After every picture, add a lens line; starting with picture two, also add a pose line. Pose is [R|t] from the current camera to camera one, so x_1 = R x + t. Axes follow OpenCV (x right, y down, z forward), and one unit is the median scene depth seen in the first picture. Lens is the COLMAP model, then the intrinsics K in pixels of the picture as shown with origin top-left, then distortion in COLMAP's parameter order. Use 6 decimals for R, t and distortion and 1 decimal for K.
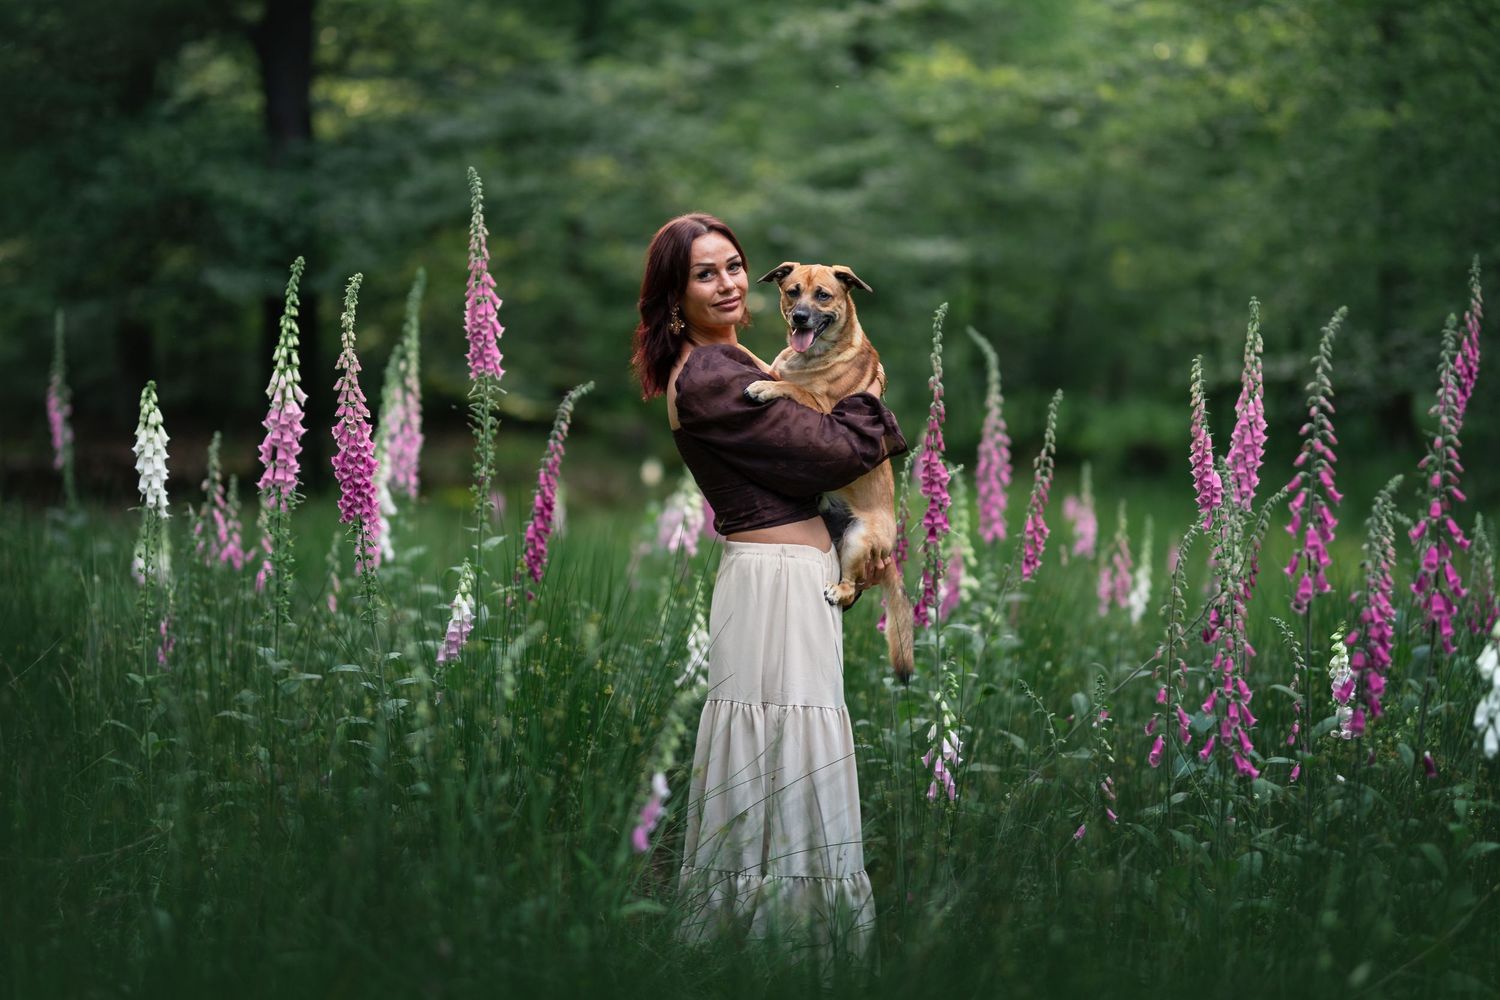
lens RADIAL K [[3624.8, 0, 750.4], [0, 3624.8, 499.4], [0, 0, 1]] dist [0.003083, 0.000000]
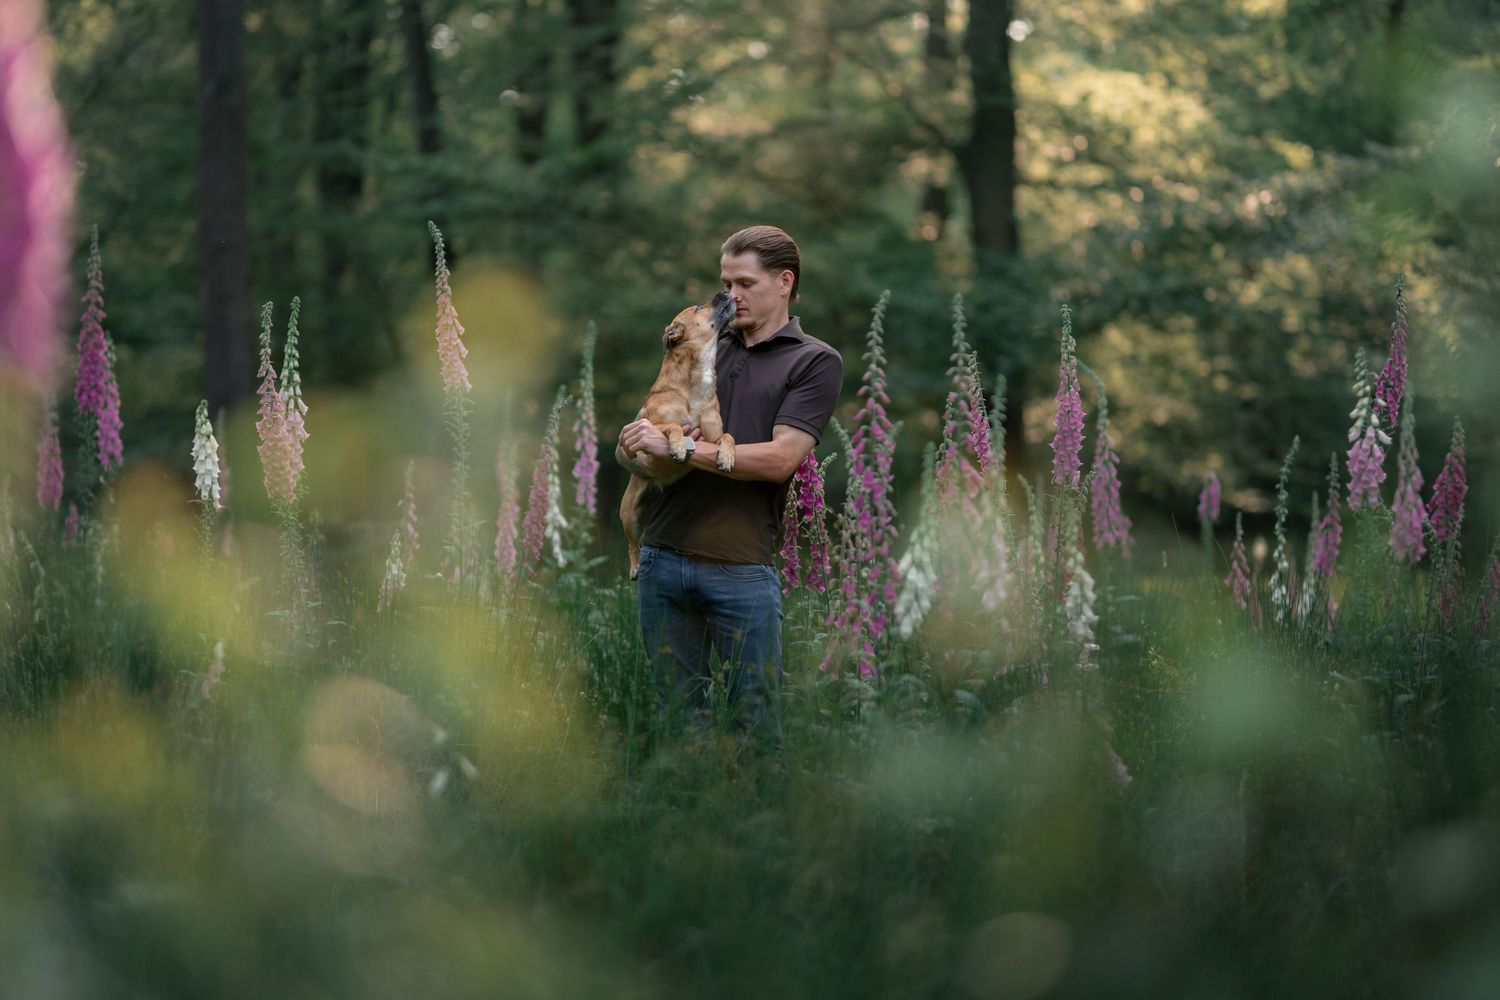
lens RADIAL K [[3624.8, 0, 749.5], [0, 3624.8, 500.6], [0, 0, 1]] dist [0.003083, 0.000000]
pose [[0.959298, -0.017825, -0.281833, 0.373575], [0.007207, 0.999226, -0.038666, 0.052780], [0.282304, 0.035061, 0.958684, -0.158295]]
